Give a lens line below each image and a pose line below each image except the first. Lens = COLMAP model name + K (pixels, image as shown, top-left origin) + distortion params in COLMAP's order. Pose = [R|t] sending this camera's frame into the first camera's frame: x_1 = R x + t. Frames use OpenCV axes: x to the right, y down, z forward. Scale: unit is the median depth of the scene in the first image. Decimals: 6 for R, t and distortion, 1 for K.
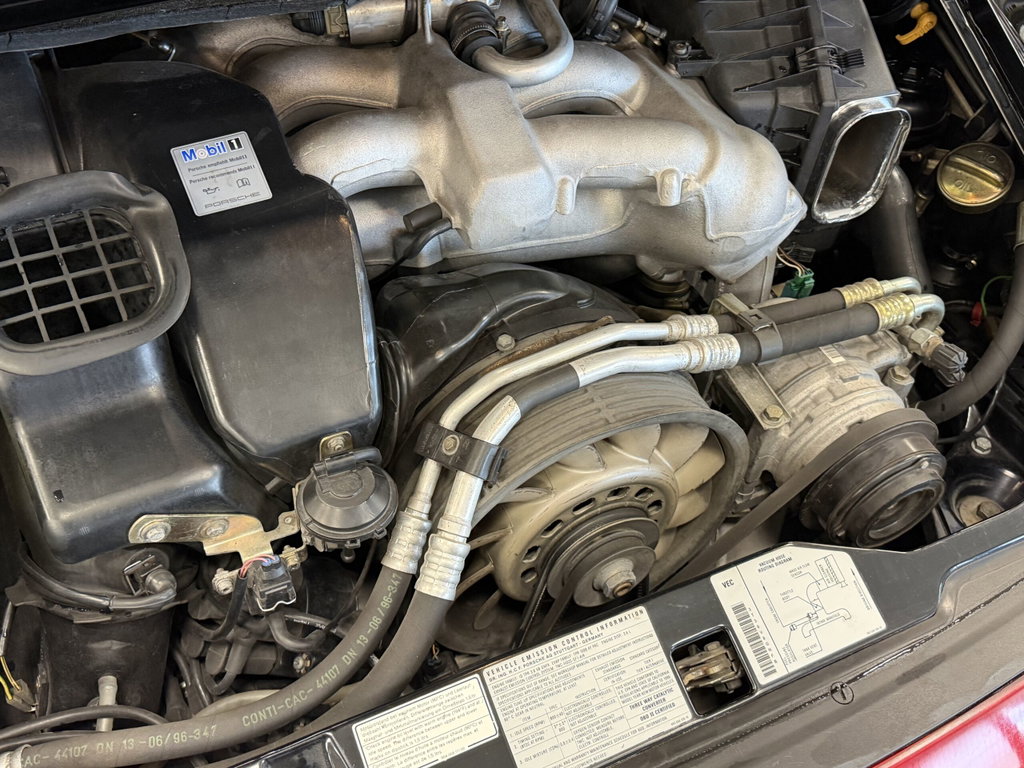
lens RADIAL K [[1002.0, 0, 512.0], [0, 1002.0, 384.0], [0, 0, 1]] dist [0.186990, -0.444441]
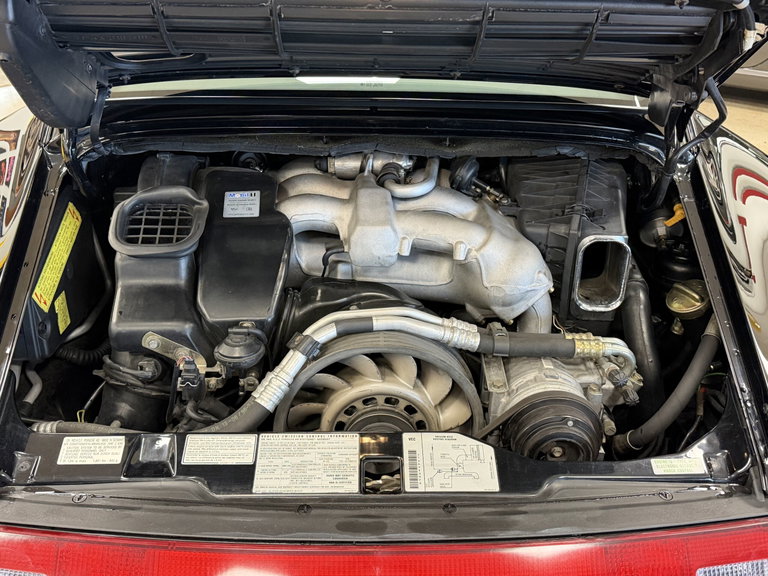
lens RADIAL K [[751.5, 0, 384.0], [0, 751.5, 288.0], [0, 0, 1]] dist [0.186990, -0.444441]
pose [[0.910900, 0.133141, -0.390557, 0.630762], [-0.269540, 0.908657, -0.318890, 0.380920], [0.312425, 0.395747, 0.863582, -0.242825]]
